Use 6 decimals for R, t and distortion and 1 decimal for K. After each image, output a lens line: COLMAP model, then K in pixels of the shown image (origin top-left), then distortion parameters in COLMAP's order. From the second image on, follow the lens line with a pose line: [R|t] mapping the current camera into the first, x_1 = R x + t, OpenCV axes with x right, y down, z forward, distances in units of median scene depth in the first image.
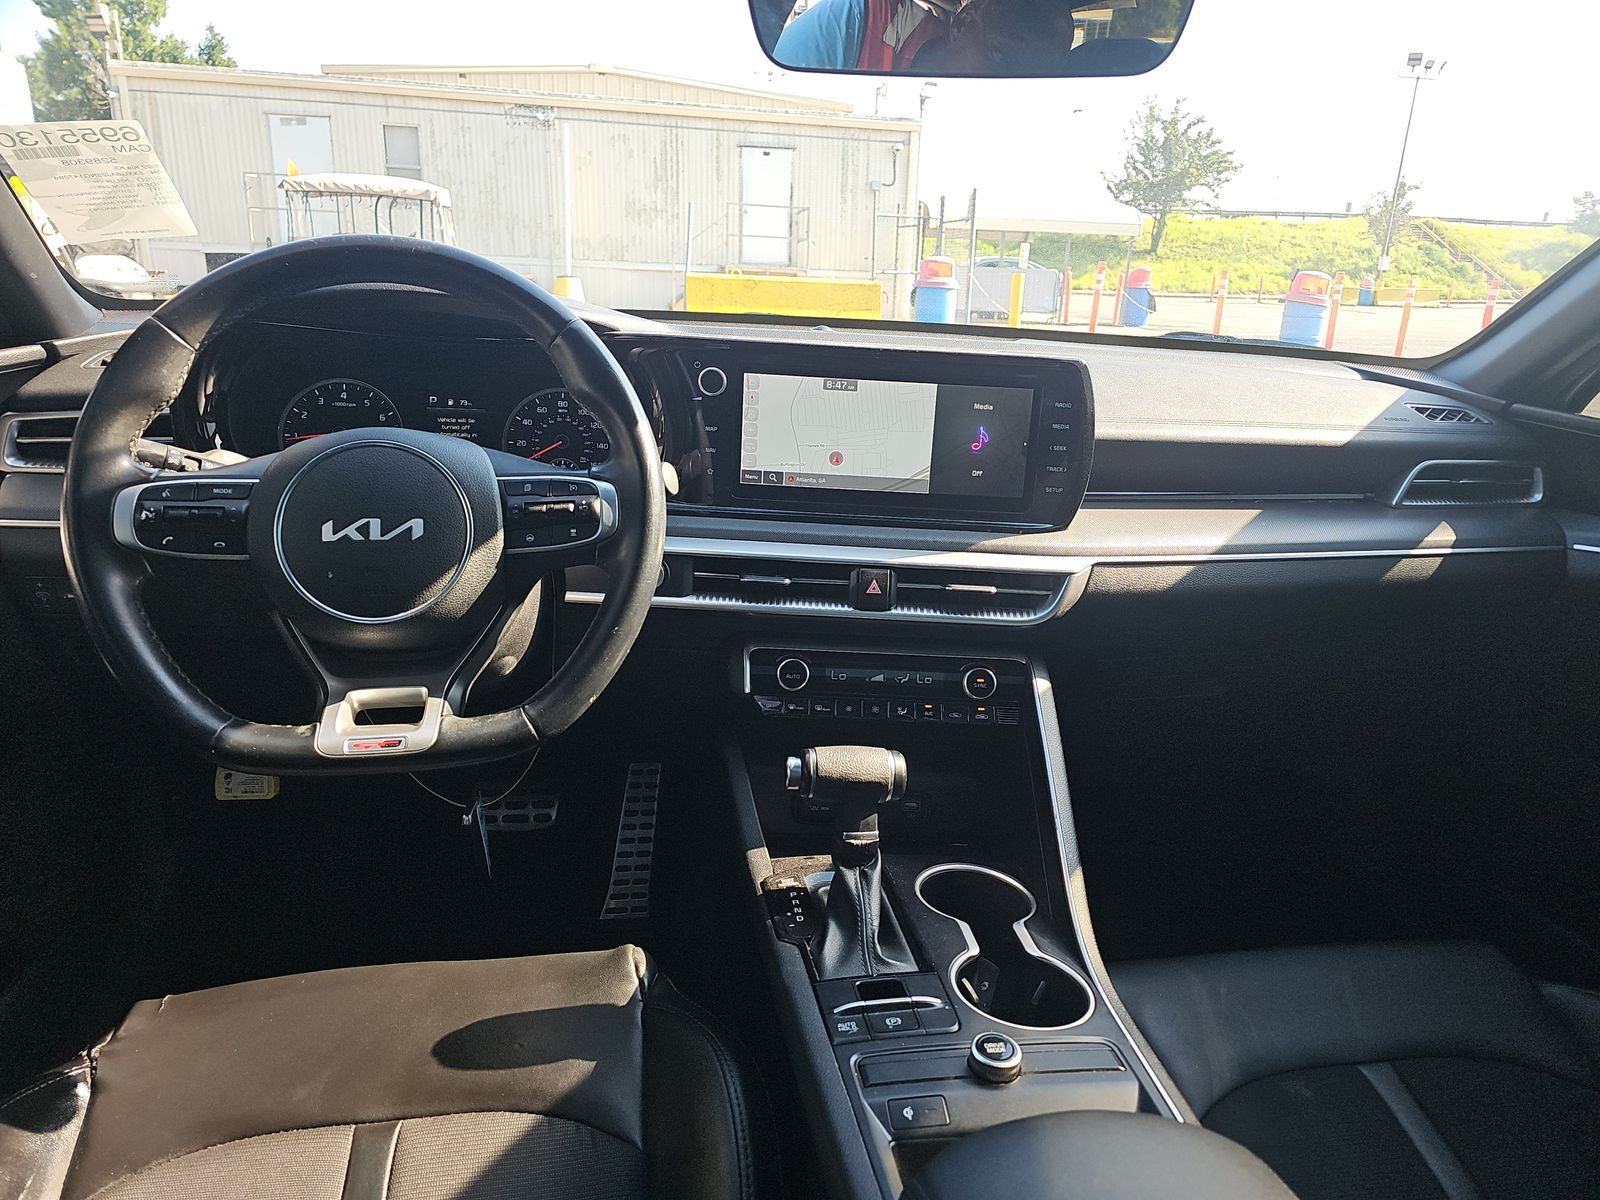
lens RADIAL K [[1091.4, 0, 806.3], [0, 1091.4, 644.3], [0, 0, 1]] dist [0.076114, -0.098242]
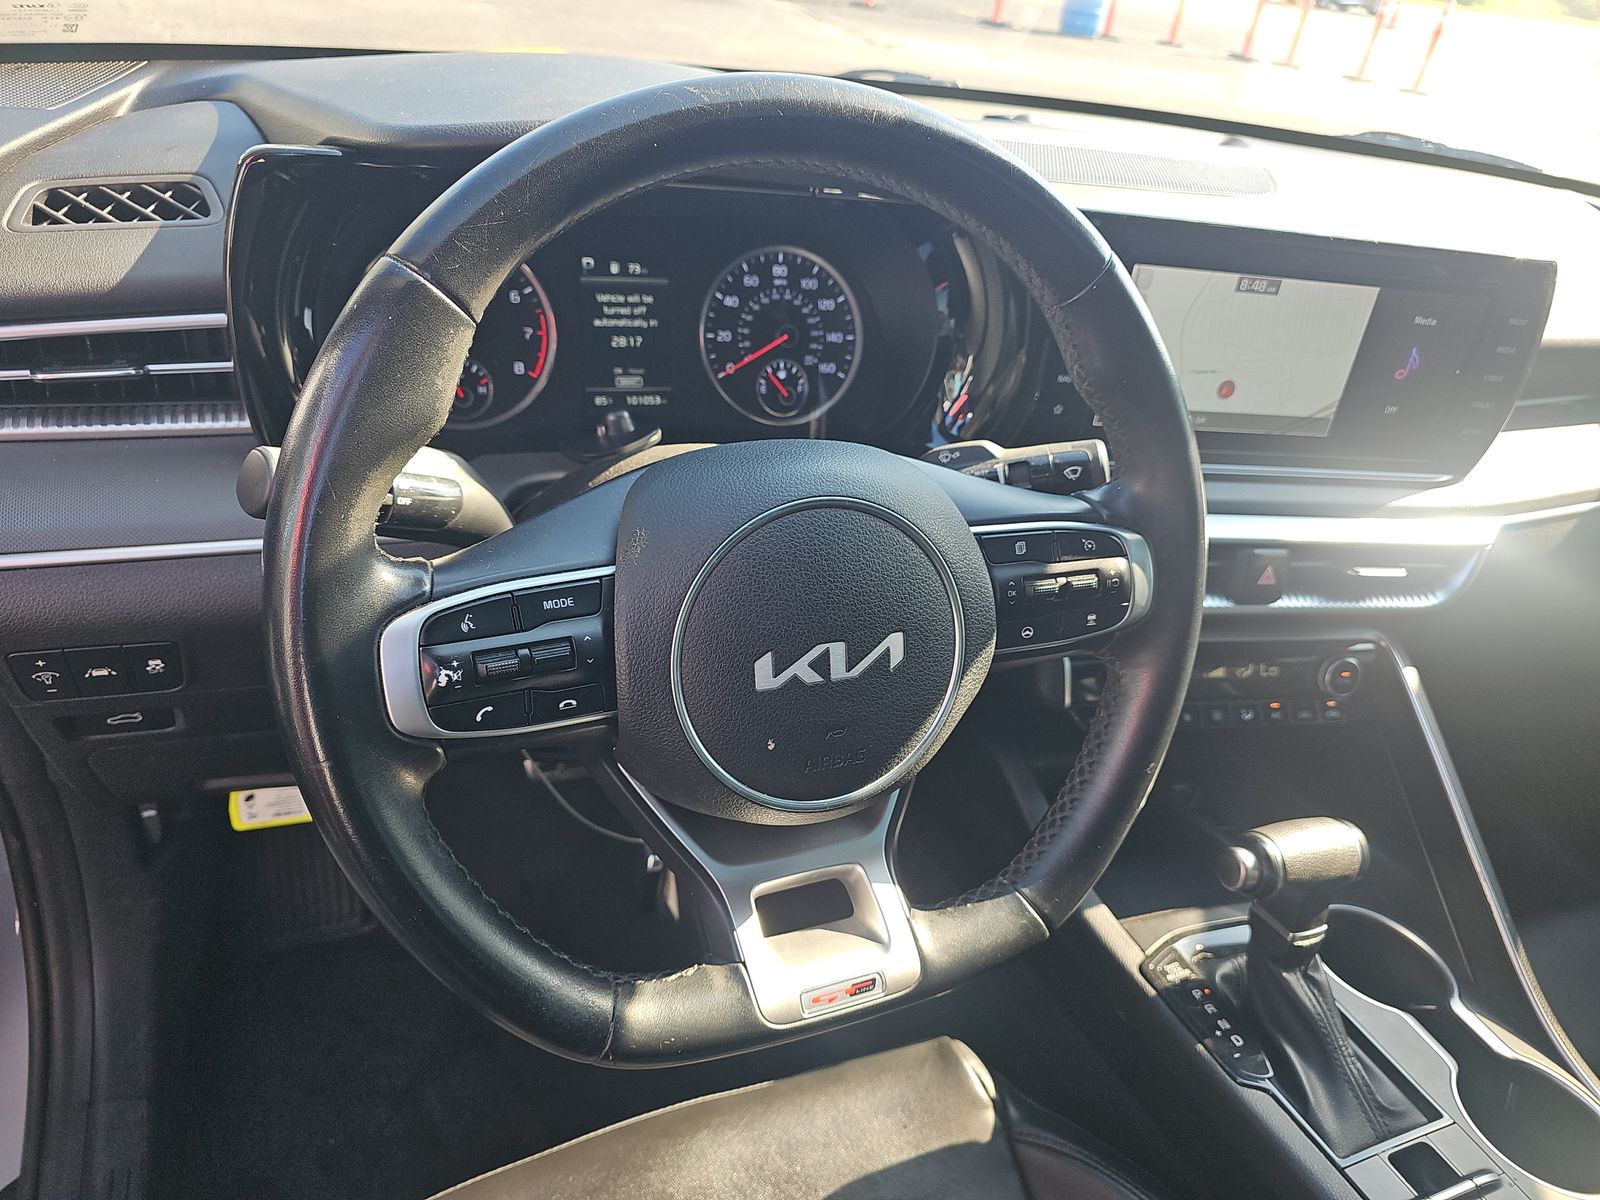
lens RADIAL K [[1091.4, 0, 806.3], [0, 1091.4, 644.3], [0, 0, 1]] dist [0.076114, -0.098242]
pose [[0.971262, -0.055468, 0.231461, -0.438299], [-0.011198, 0.960739, 0.277228, -0.220792], [-0.237751, -0.271853, 0.932508, 0.381308]]
